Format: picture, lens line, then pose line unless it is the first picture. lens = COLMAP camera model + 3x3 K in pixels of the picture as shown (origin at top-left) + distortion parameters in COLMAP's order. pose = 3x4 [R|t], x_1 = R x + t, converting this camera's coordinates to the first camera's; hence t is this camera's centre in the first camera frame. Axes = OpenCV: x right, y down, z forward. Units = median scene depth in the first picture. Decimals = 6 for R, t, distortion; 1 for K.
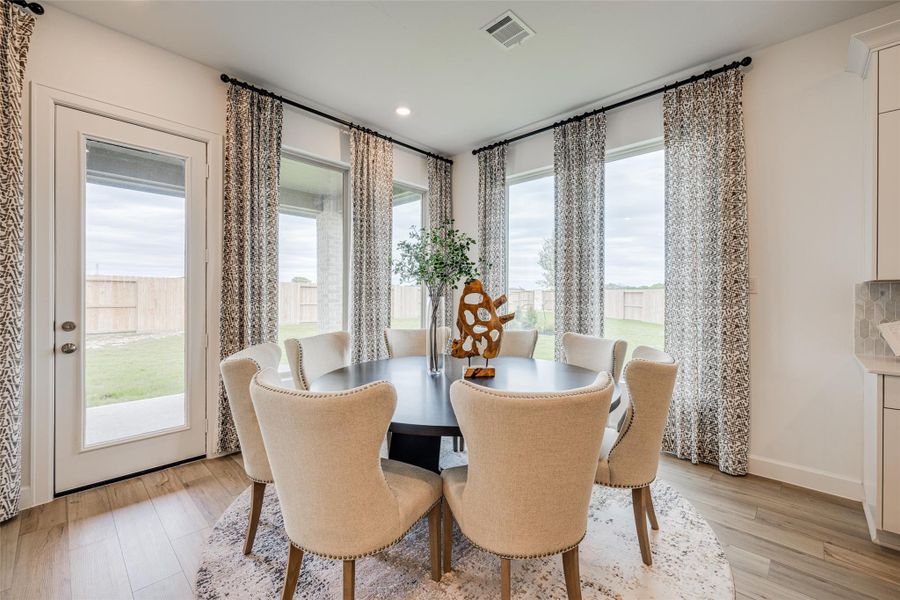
lens RADIAL K [[408.6, 0, 419.5], [0, 408.6, 296.3], [0, 0, 1]] dist [0.000564, 0.000222]
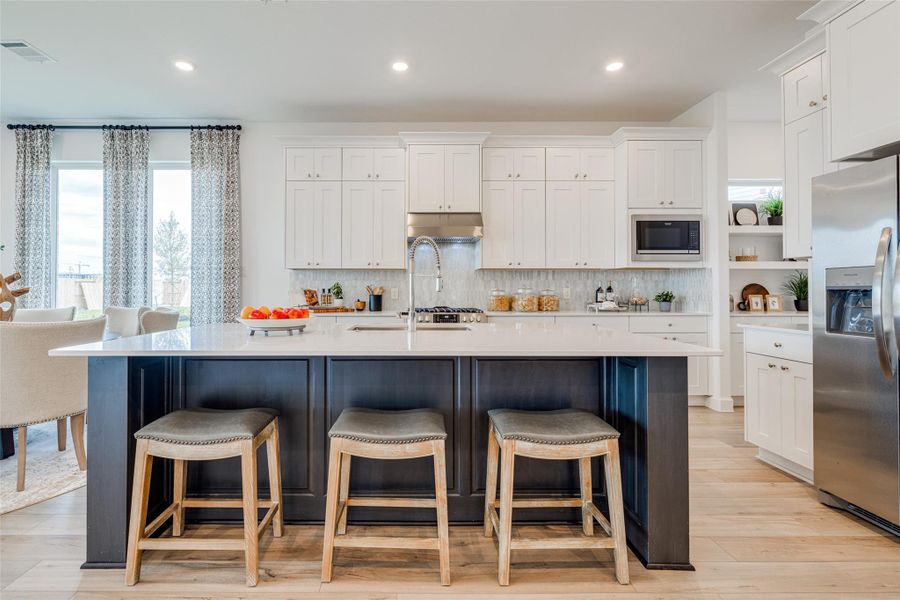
lens RADIAL K [[433.2, 0, 434.9], [0, 433.2, 282.6], [0, 0, 1]] dist [-0.001680, 0.000914]
pose [[0.663412, 0.005977, 0.748231, 0.055287], [0.003586, 0.999931, -0.011167, 0.035073], [-0.748246, 0.010092, 0.663345, -0.580491]]
